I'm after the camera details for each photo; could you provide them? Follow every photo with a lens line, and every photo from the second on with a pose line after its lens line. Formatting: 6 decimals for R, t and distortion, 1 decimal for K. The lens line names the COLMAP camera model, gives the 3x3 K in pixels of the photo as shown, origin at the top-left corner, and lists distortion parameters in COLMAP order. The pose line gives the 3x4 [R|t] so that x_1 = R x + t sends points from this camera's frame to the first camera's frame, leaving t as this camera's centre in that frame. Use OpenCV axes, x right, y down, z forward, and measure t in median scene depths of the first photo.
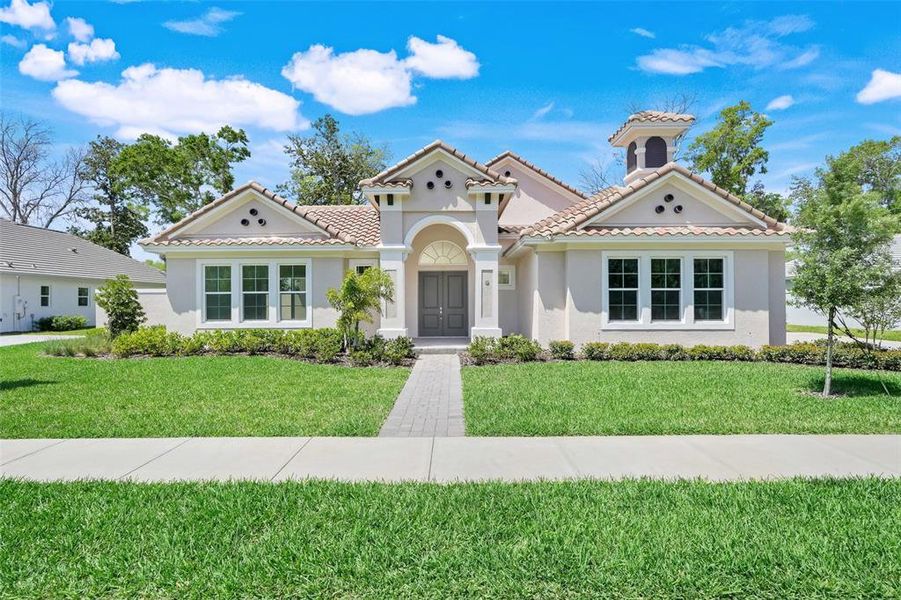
lens RADIAL K [[403.7, 0, 450.5], [0, 403.7, 300.0], [0, 0, 1]] dist [0.000500, 0.000067]
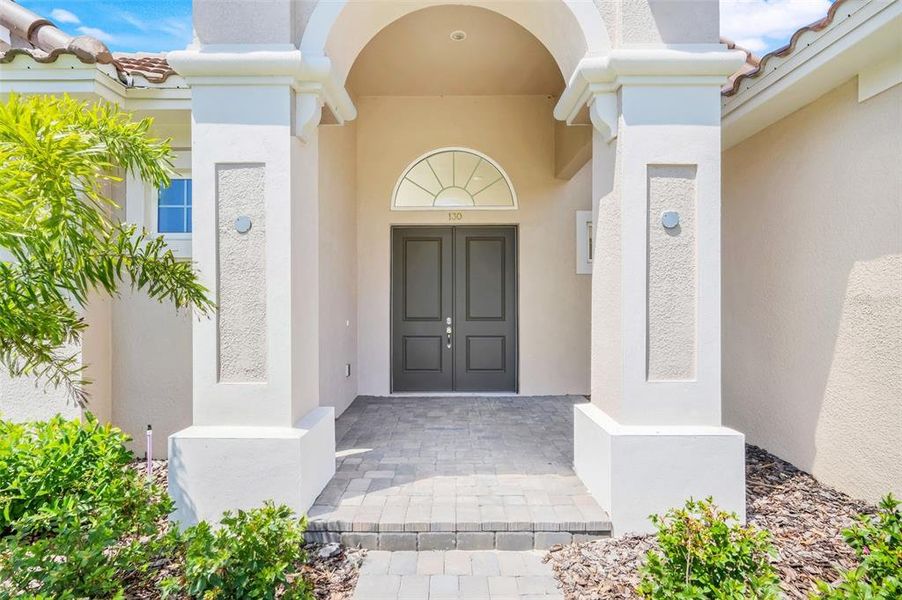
lens RADIAL K [[404.1, 0, 451.0], [0, 404.1, 300.0], [0, 0, 1]] dist [0.000500, 0.000067]
pose [[0.999949, 0.005718, 0.008275, -0.026762], [-0.005736, 0.999981, 0.002208, 0.000178], [-0.008262, -0.002255, 0.999963, 0.641797]]
